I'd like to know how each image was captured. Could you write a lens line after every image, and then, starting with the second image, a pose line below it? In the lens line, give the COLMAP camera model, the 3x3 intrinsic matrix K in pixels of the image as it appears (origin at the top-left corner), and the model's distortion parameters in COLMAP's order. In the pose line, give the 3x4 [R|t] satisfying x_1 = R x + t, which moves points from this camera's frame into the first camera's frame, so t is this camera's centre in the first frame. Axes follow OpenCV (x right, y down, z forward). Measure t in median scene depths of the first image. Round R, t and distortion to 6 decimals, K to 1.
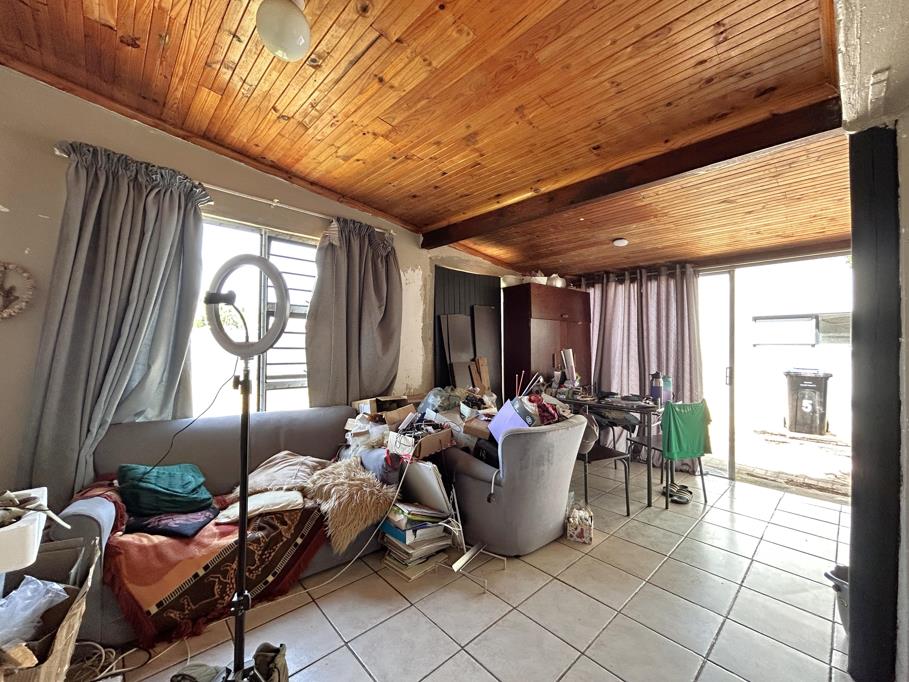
lens RADIAL K [[370.4, 0, 454.5], [0, 370.4, 341.0], [0, 0, 1]] dist [0.000251, 0.000310]
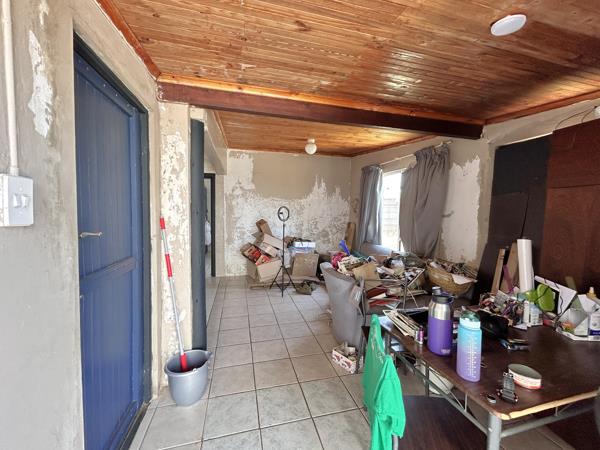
lens RADIAL K [[244.5, 0, 300.0], [0, 244.5, 225.0], [0, 0, 1]] dist [0.000251, 0.000310]
pose [[-0.479991, 0.019278, -0.877061, 0.836897], [-0.007837, 0.999624, 0.026261, -0.003277], [0.877238, 0.019478, -0.479660, 0.883002]]
